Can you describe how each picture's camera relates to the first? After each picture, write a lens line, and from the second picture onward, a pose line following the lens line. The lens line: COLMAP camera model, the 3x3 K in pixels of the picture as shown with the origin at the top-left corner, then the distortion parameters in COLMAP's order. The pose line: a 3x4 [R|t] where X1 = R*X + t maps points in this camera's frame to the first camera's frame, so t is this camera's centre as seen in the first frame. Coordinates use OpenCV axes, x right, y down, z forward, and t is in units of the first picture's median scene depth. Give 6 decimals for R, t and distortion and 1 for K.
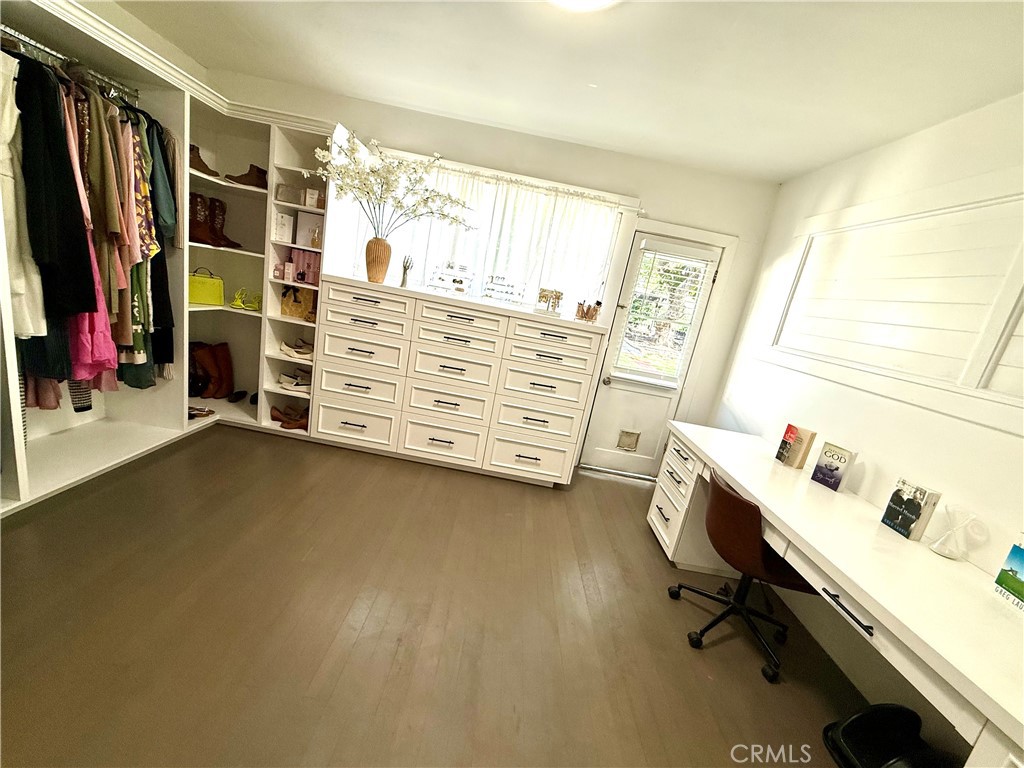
lens RADIAL K [[408.0, 0, 509.2], [0, 408.0, 382.9], [0, 0, 1]] dist [-0.000632, -0.000454]
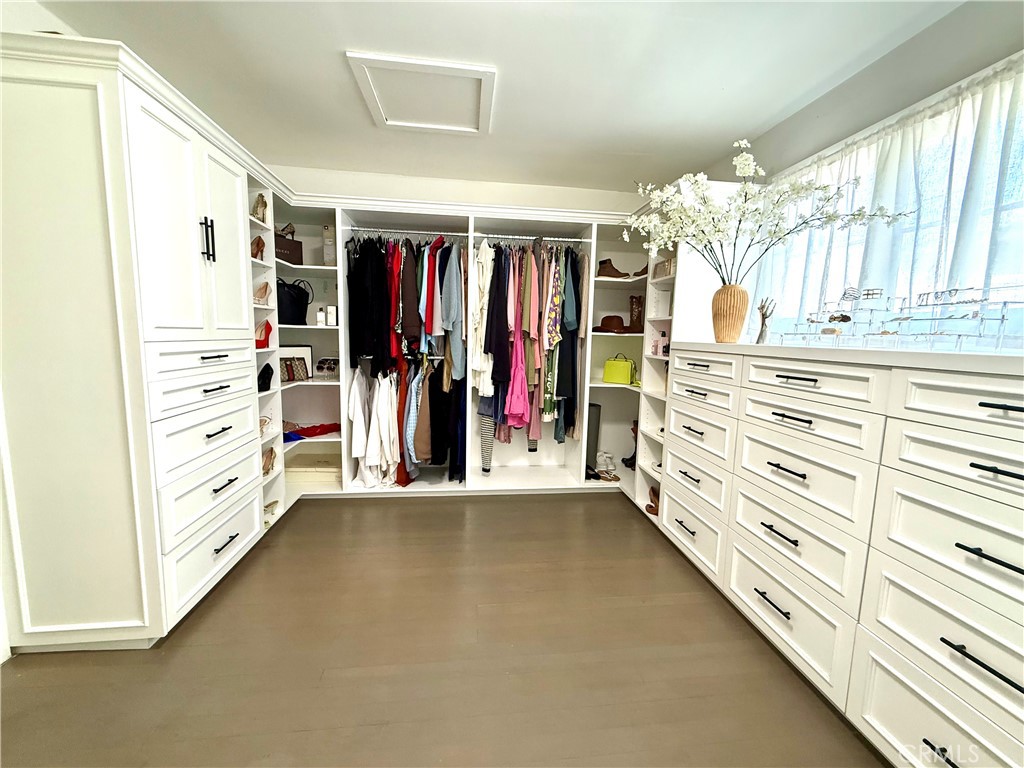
lens RADIAL K [[408.0, 0, 509.2], [0, 408.0, 382.9], [0, 0, 1]] dist [-0.000632, -0.000454]
pose [[0.135740, -0.063950, -0.988679, 0.368767], [-0.225910, 0.969628, -0.093734, -0.014232], [0.964645, 0.236076, 0.117170, 0.558755]]
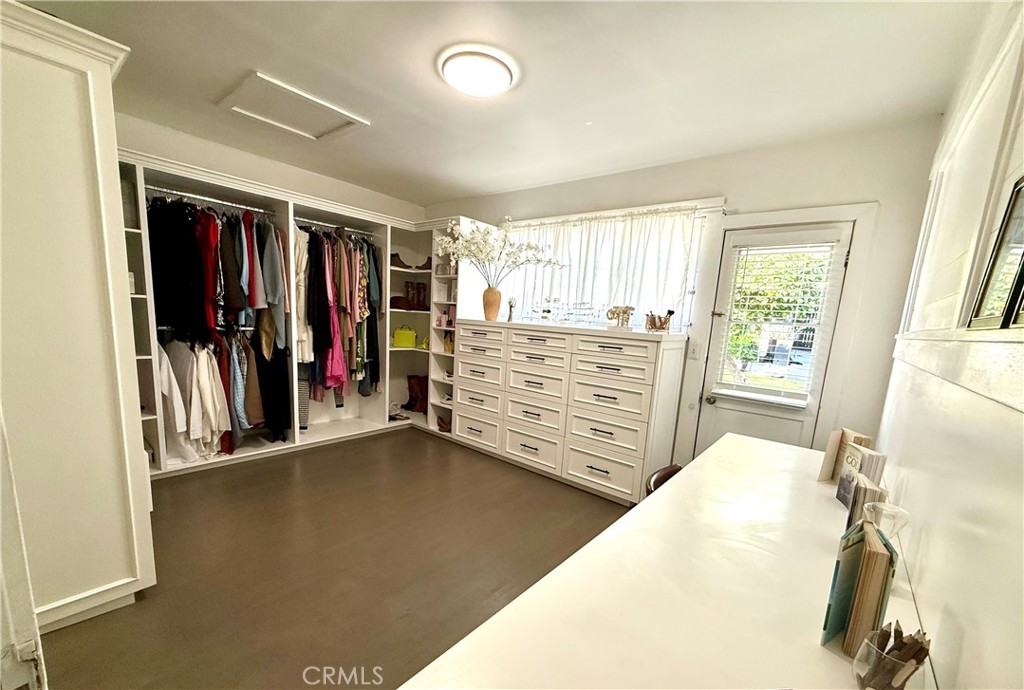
lens RADIAL K [[407.1, 0, 512.6], [0, 407.1, 382.1], [0, 0, 1]] dist [-0.001356, -0.000021]
pose [[0.779048, -0.034757, -0.626000, 0.557691], [-0.060588, 0.989615, -0.130347, 0.120308], [0.624029, 0.139475, 0.768852, 0.064398]]
